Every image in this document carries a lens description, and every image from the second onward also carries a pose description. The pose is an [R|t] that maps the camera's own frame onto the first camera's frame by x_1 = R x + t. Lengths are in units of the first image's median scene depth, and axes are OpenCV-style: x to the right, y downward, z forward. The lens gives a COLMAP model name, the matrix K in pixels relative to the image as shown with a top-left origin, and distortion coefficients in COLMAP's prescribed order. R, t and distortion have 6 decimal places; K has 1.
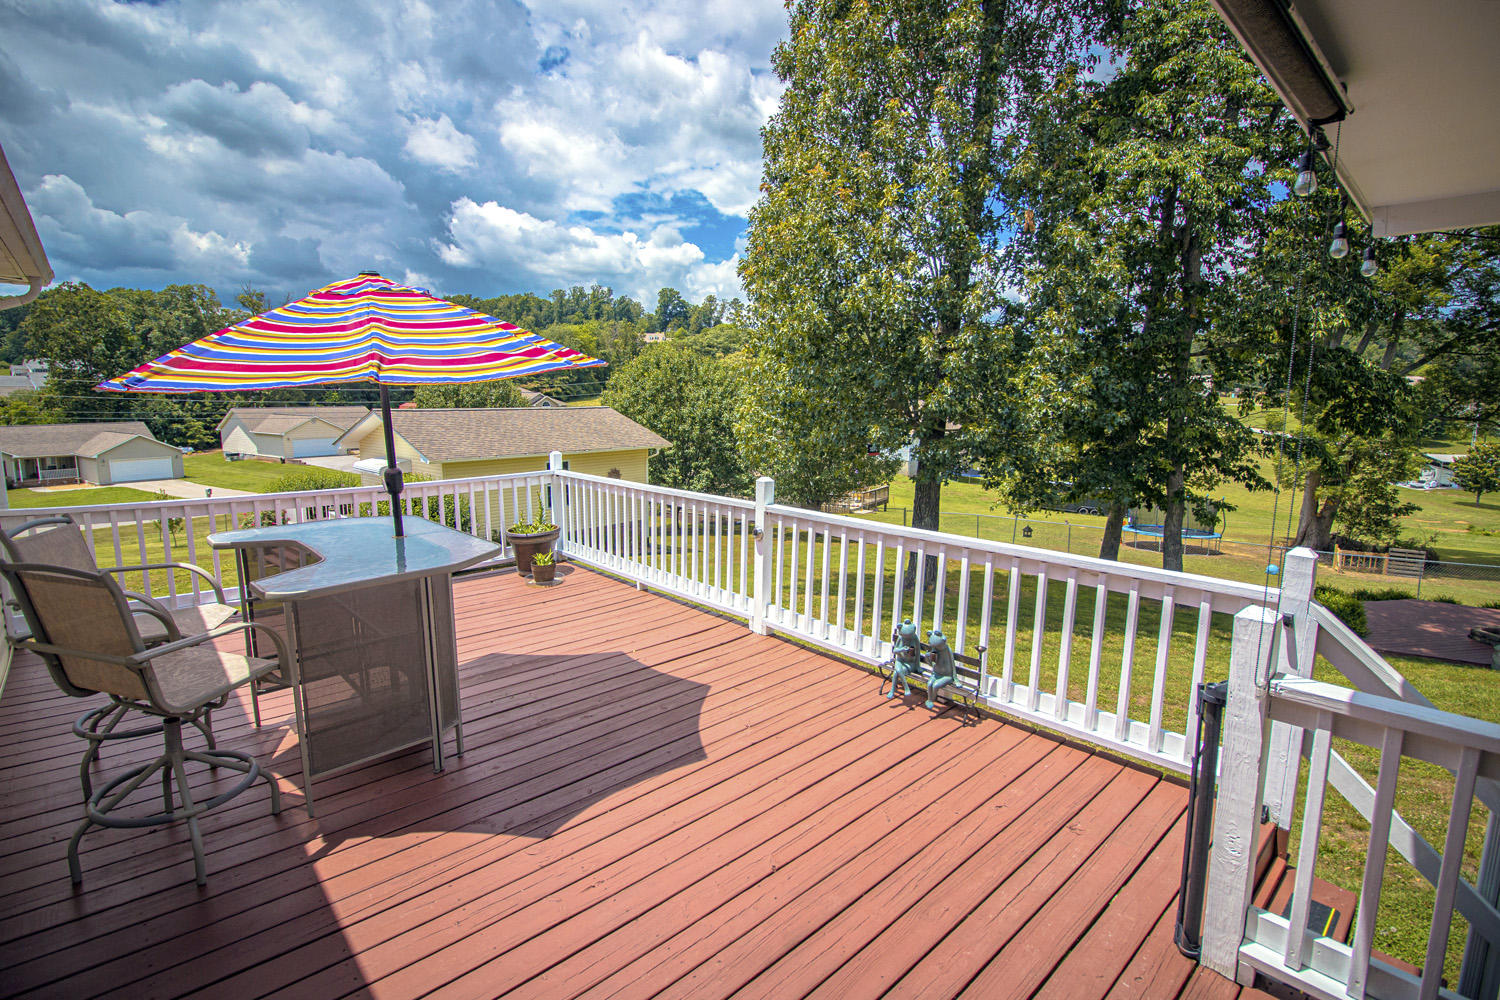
lens RADIAL K [[699.7, 0, 754.5], [0, 699.7, 495.5], [0, 0, 1]] dist [-0.008282, -0.005389]
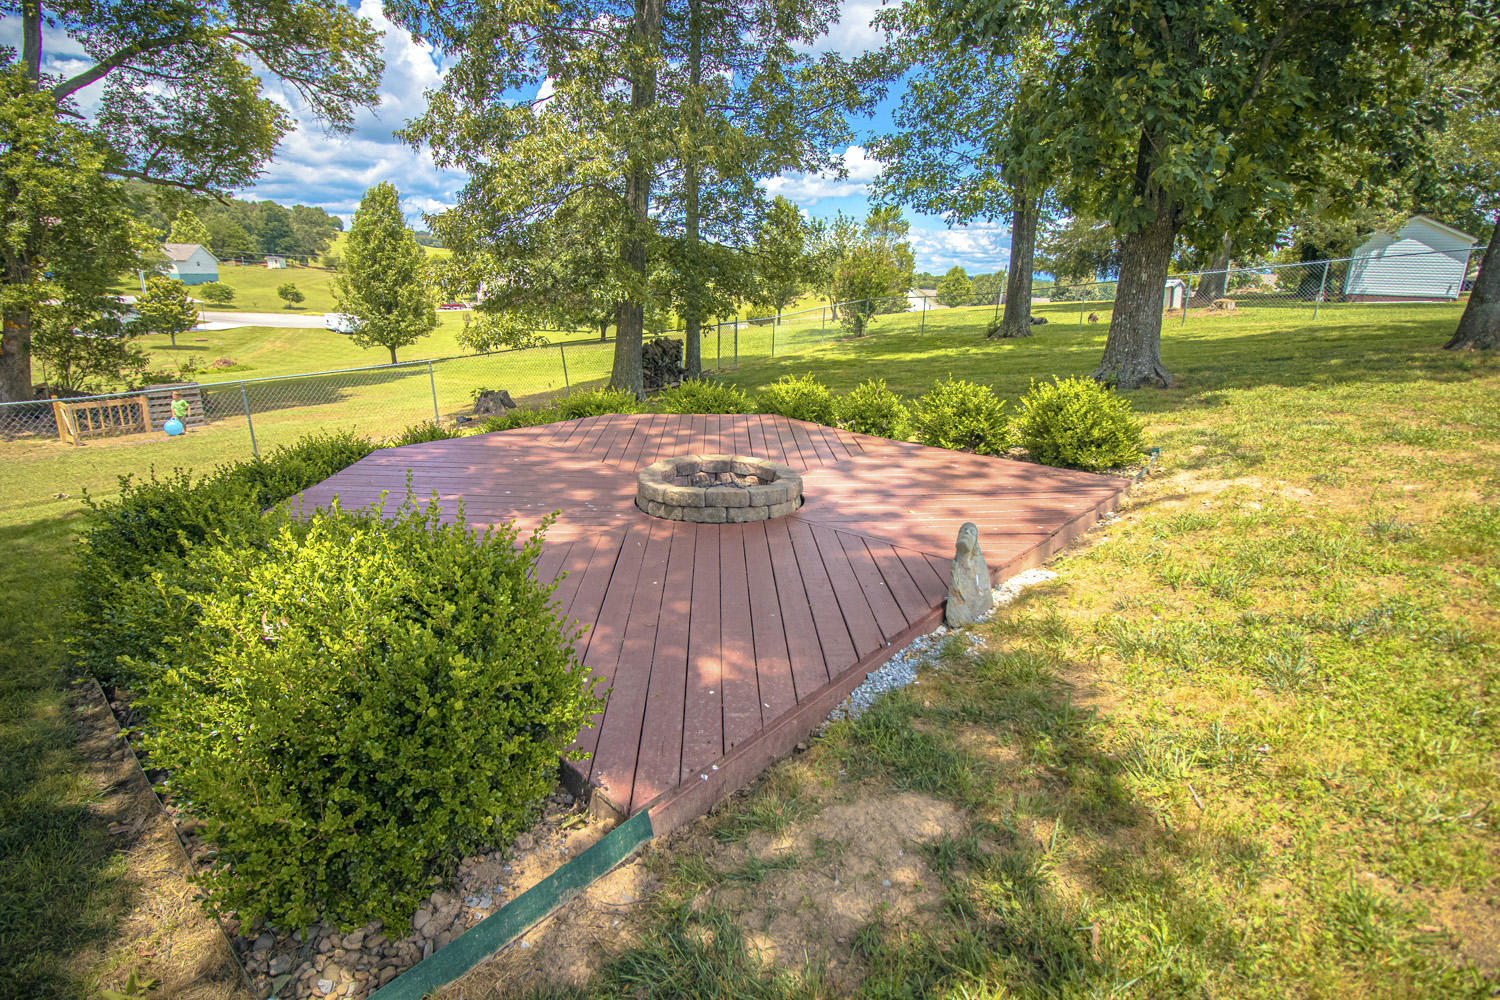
lens RADIAL K [[699.7, 0, 754.5], [0, 699.7, 495.5], [0, 0, 1]] dist [-0.008282, -0.005389]
pose [[0.048378, -0.297537, 0.953484, 0.683660], [0.109836, 0.950397, 0.291001, 0.105544], [-0.992772, 0.090649, 0.078659, 0.886223]]
